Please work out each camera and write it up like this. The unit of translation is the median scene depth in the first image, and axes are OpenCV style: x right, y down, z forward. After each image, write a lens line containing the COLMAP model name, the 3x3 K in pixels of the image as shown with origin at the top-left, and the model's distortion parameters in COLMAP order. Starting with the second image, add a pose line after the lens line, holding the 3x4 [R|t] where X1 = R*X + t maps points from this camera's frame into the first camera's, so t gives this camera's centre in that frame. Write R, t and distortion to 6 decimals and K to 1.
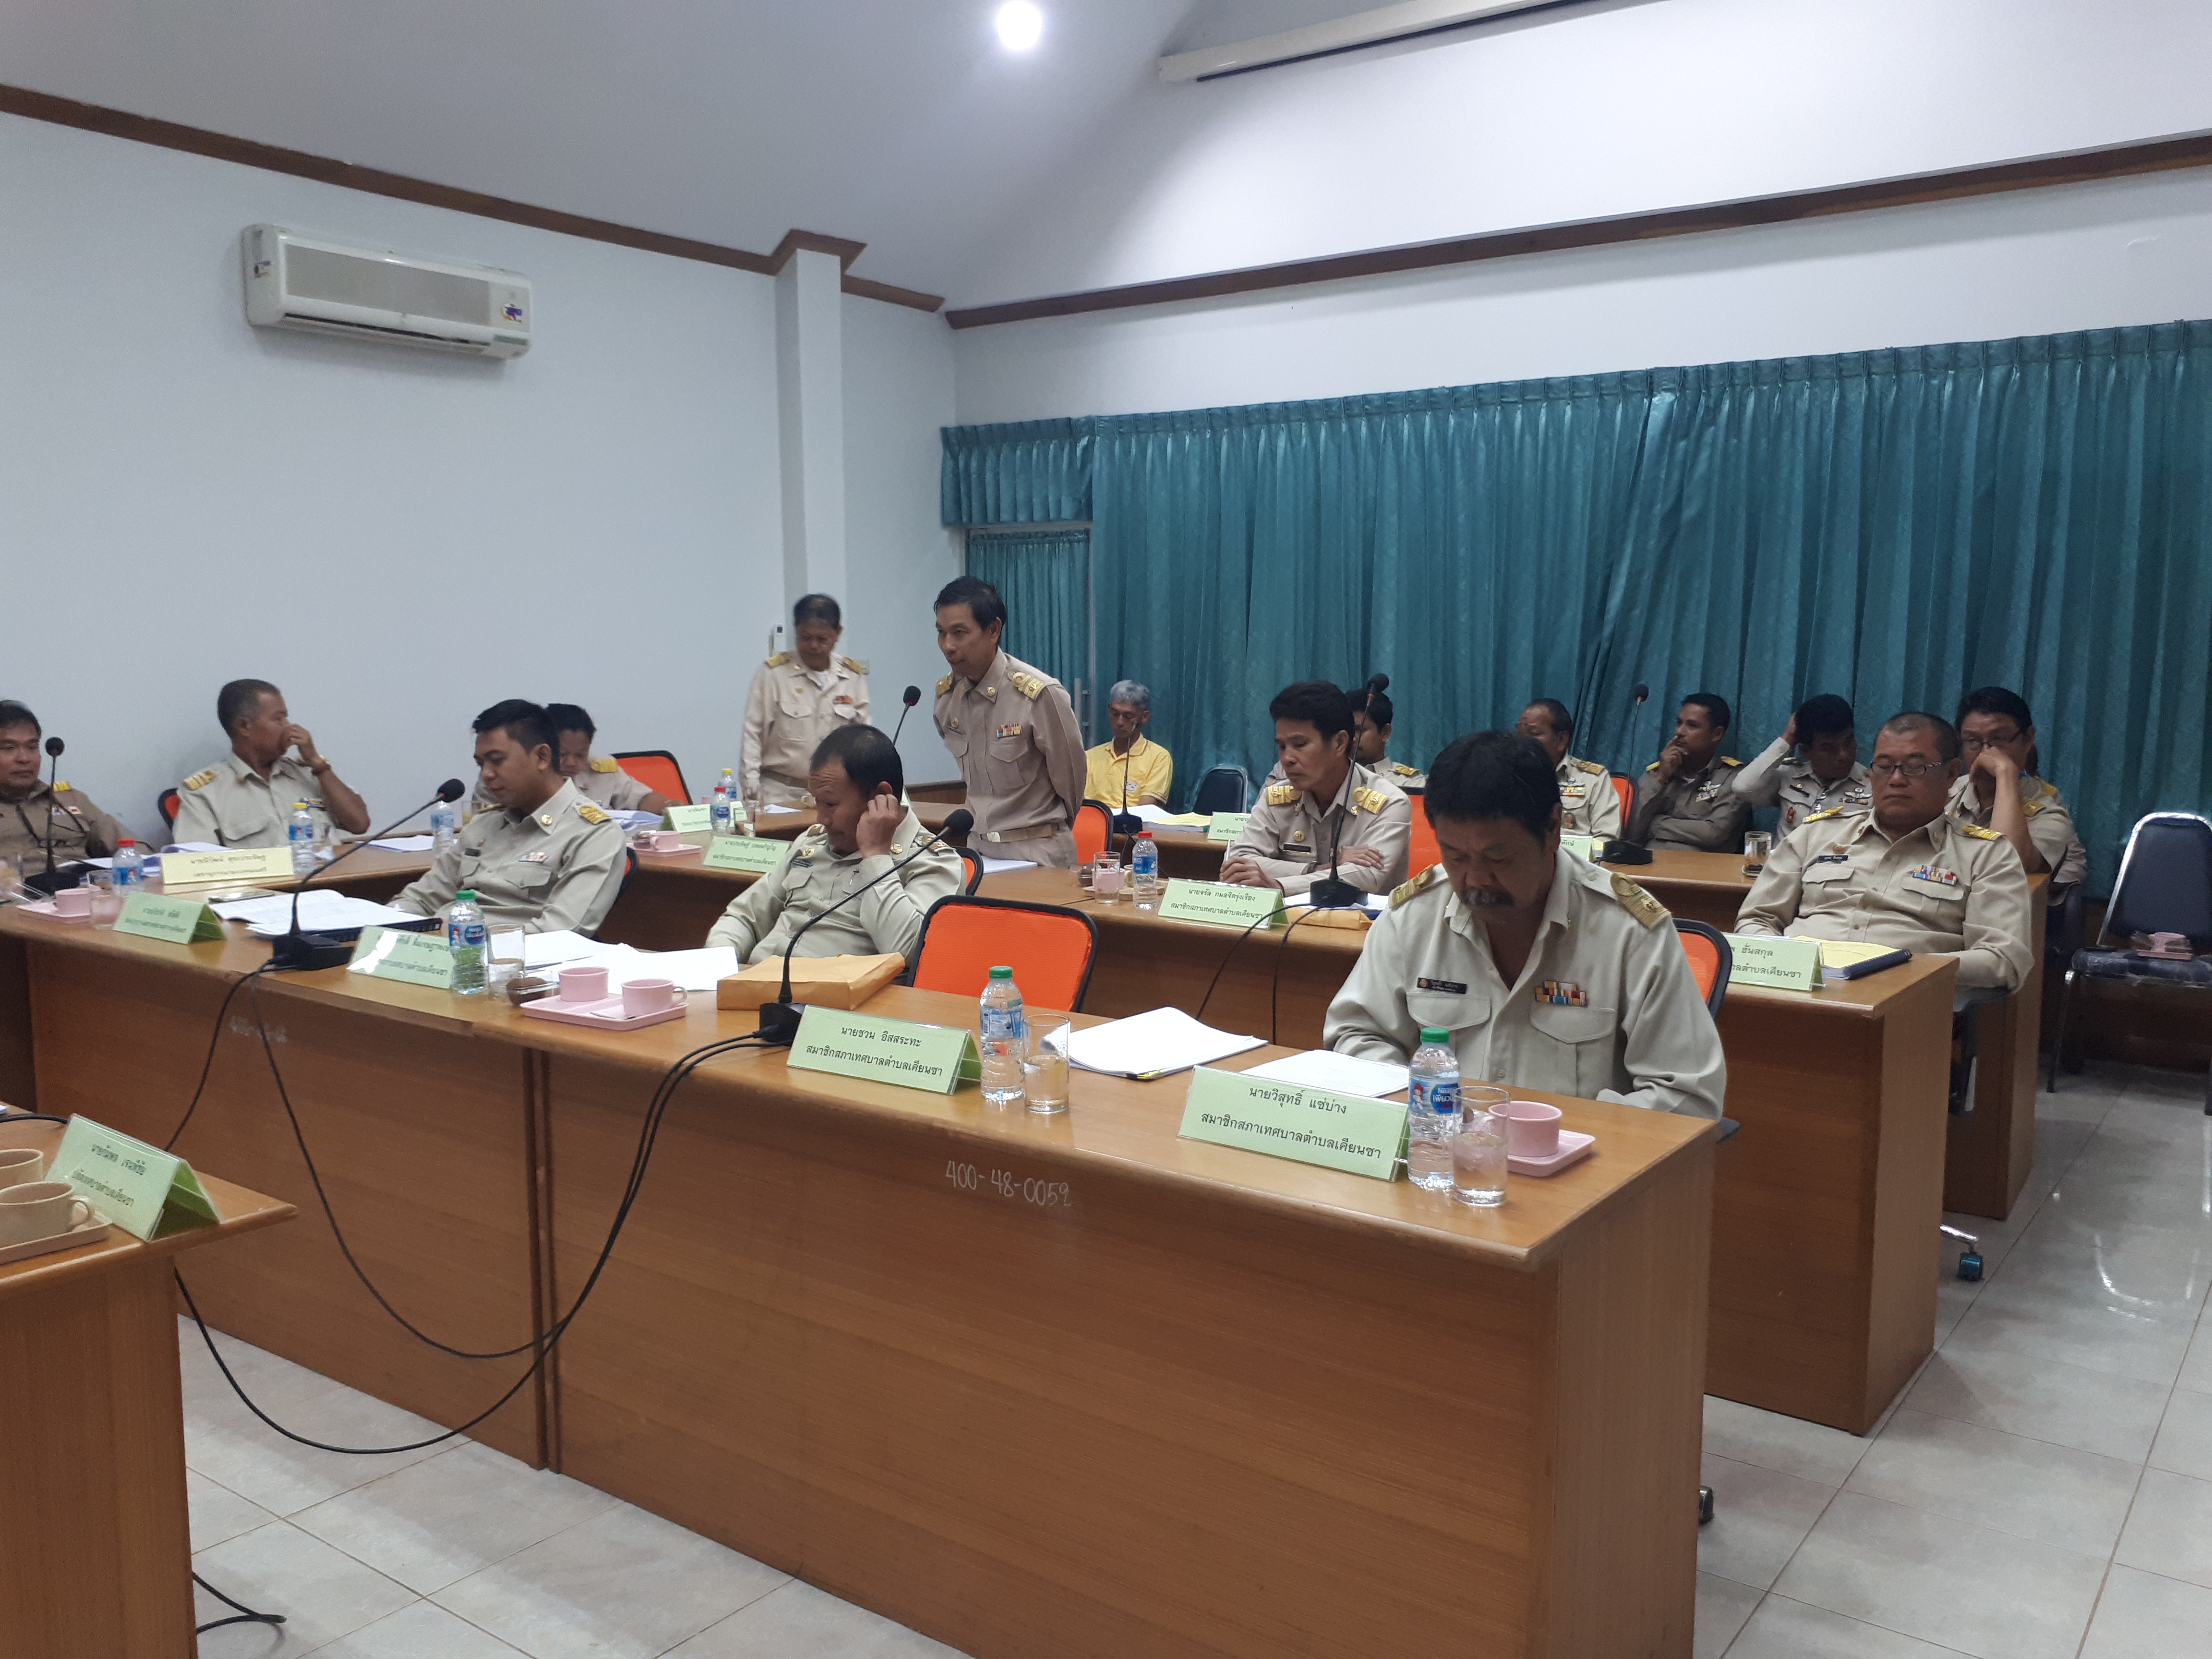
lens RADIAL K [[1803.4, 0, 1117.1], [0, 1803.4, 848.3], [0, 0, 1]] dist [0.115648, -0.267236]
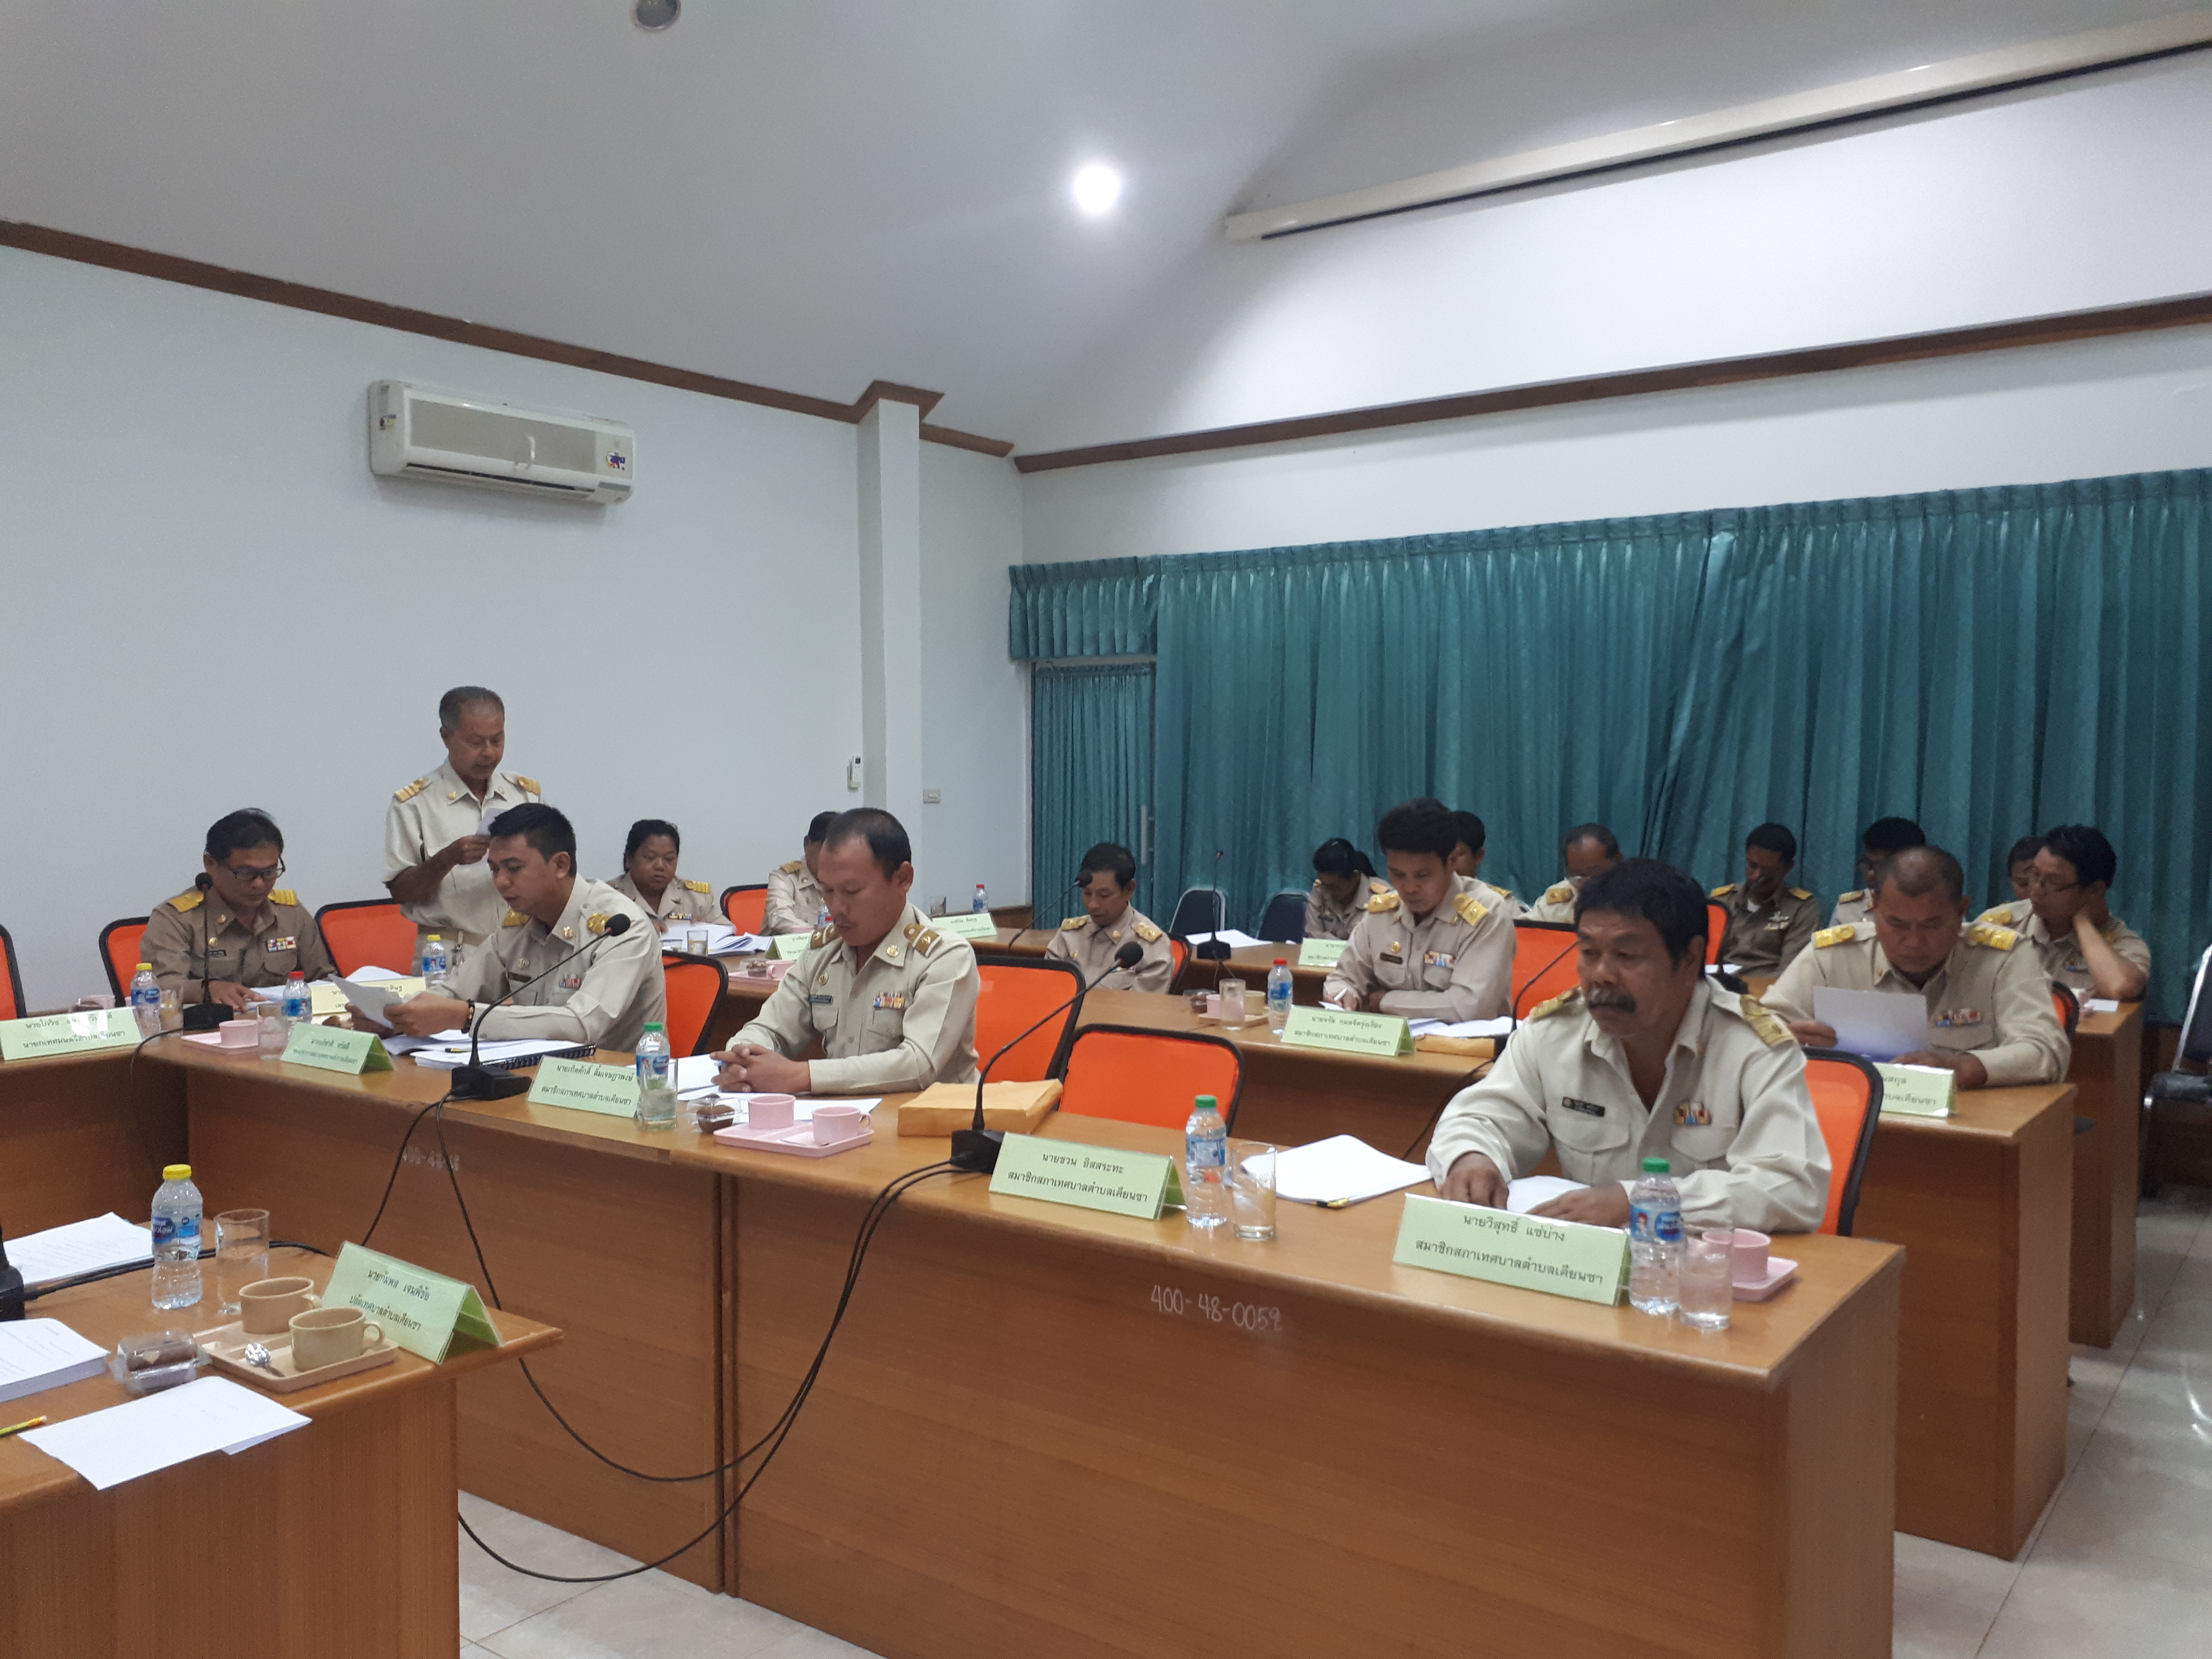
lens RADIAL K [[1791.4, 0, 1112.0], [0, 1791.4, 838.0], [0, 0, 1]] dist [0.148003, -0.335646]
pose [[0.999977, -0.002329, -0.006326, -0.041181], [0.001871, 0.997444, -0.071423, -0.003567], [0.006477, 0.071410, 0.997426, -0.019985]]
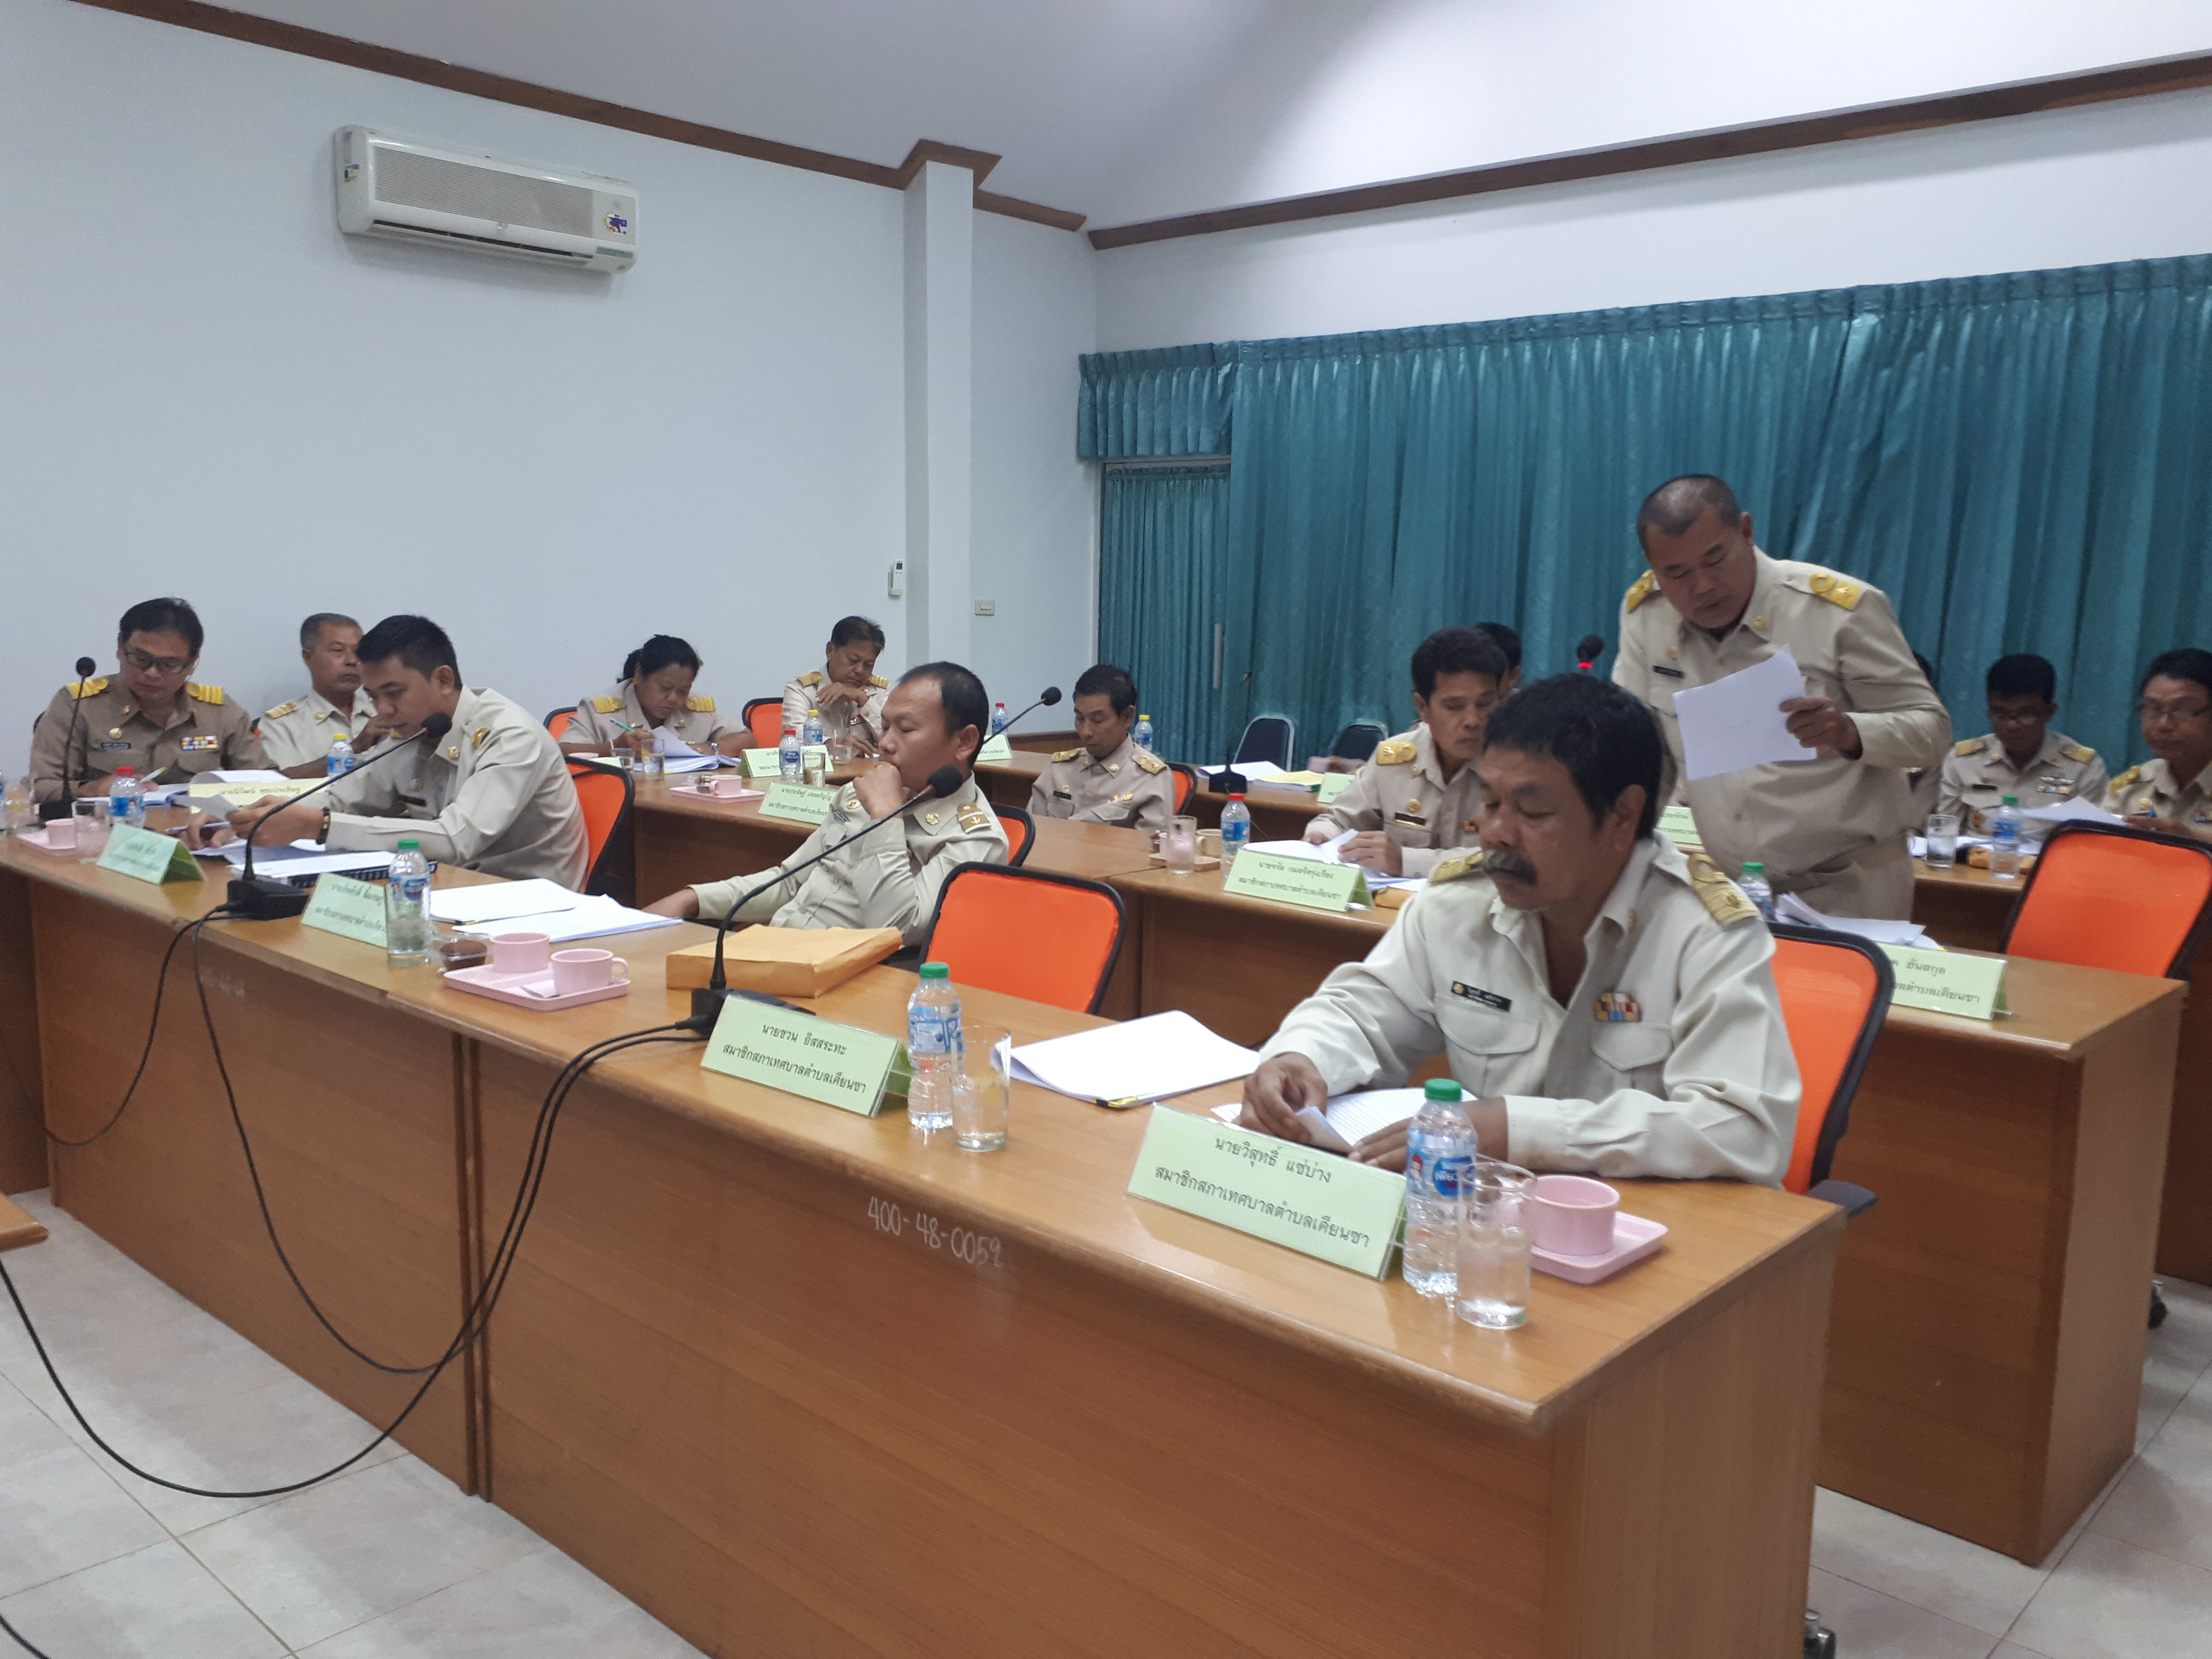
lens RADIAL K [[1805.6, 0, 1121.5], [0, 1805.6, 849.4], [0, 0, 1]] dist [0.012623, 0.003876]
pose [[0.994413, 0.033808, -0.100003, 0.035728], [-0.030988, 0.999081, 0.029616, -0.004070], [0.100913, -0.026352, 0.994546, 0.078483]]
